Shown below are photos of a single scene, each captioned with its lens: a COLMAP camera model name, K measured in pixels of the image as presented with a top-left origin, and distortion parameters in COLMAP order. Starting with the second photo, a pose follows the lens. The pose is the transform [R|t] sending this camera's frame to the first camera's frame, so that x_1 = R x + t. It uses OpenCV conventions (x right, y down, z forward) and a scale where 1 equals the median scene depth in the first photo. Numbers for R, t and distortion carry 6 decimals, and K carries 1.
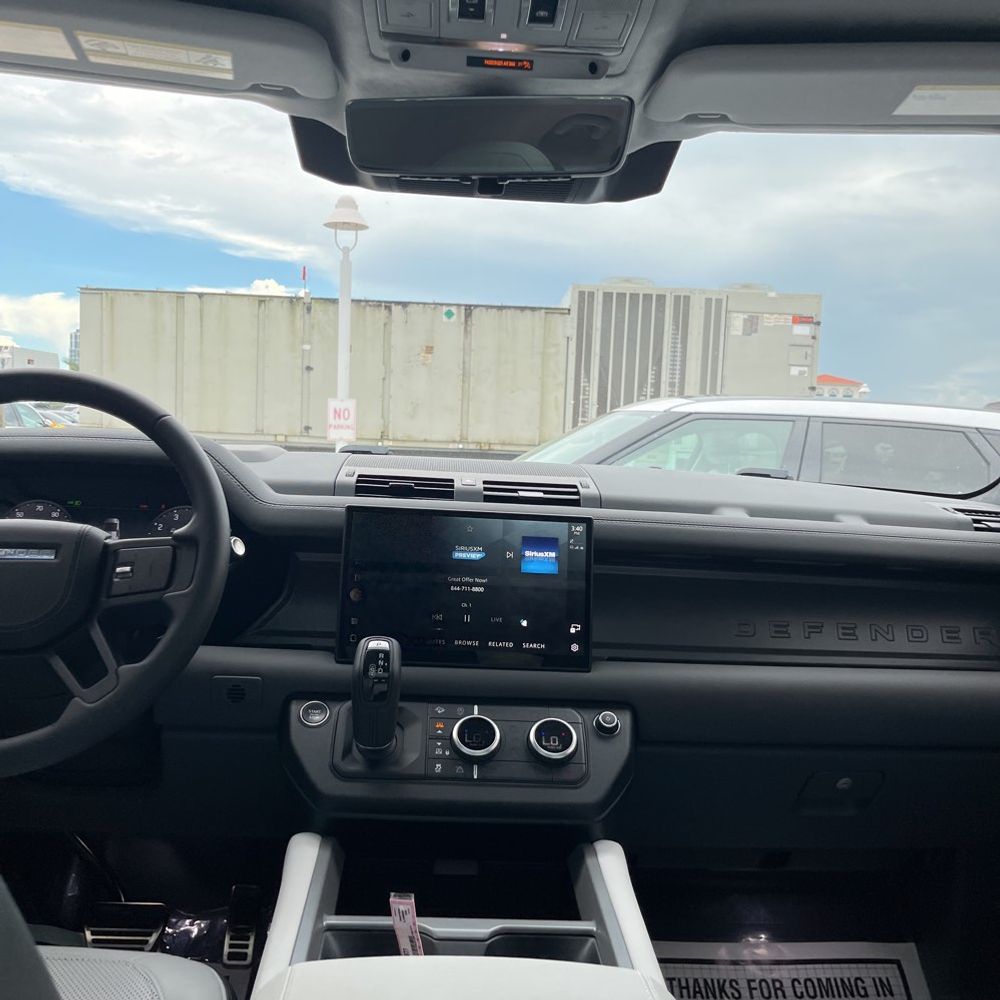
lens RADIAL K [[995.2, 0, 505.0], [0, 995.2, 487.9], [0, 0, 1]] dist [0.010585, 0.027934]
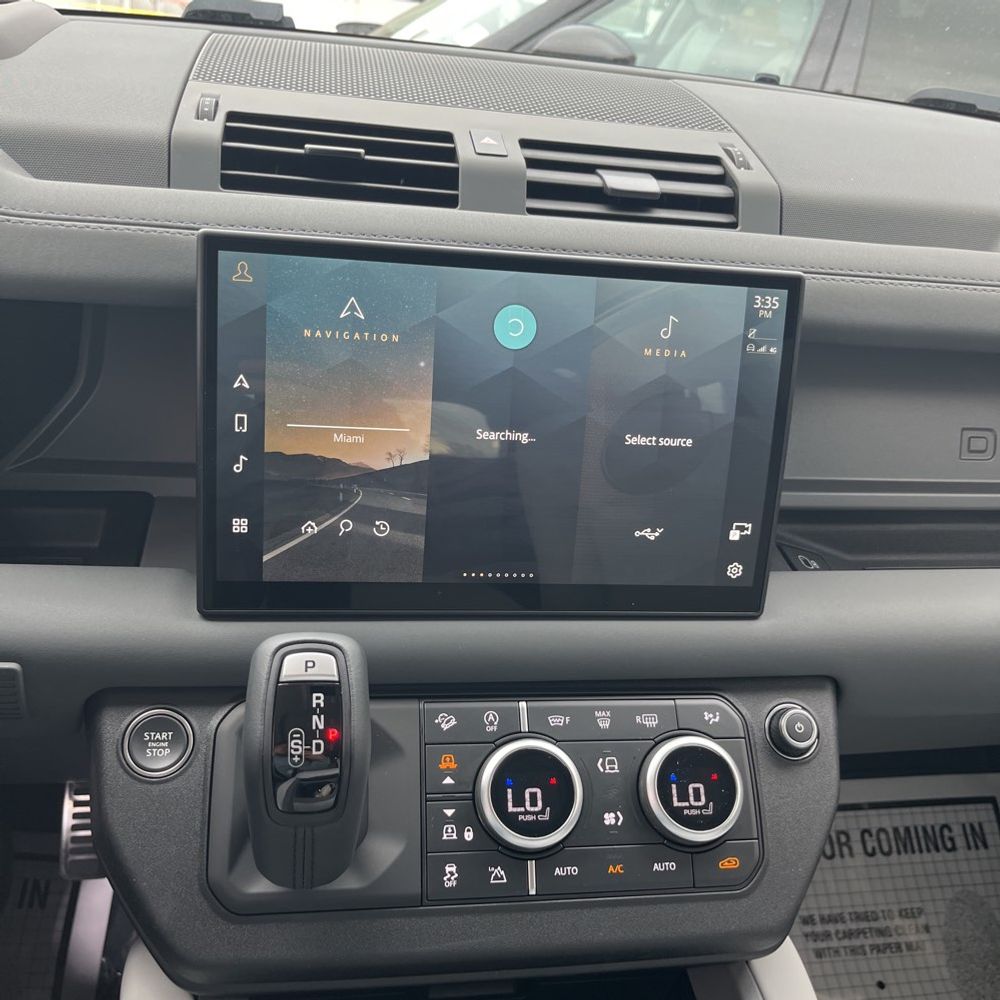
lens RADIAL K [[995.2, 0, 505.0], [0, 995.2, 487.9], [0, 0, 1]] dist [0.010585, 0.027934]
pose [[0.993978, 0.008682, 0.109239, -0.079865], [-0.054814, 0.902578, 0.427024, -0.059738], [-0.094889, -0.430440, 0.897618, 0.573052]]
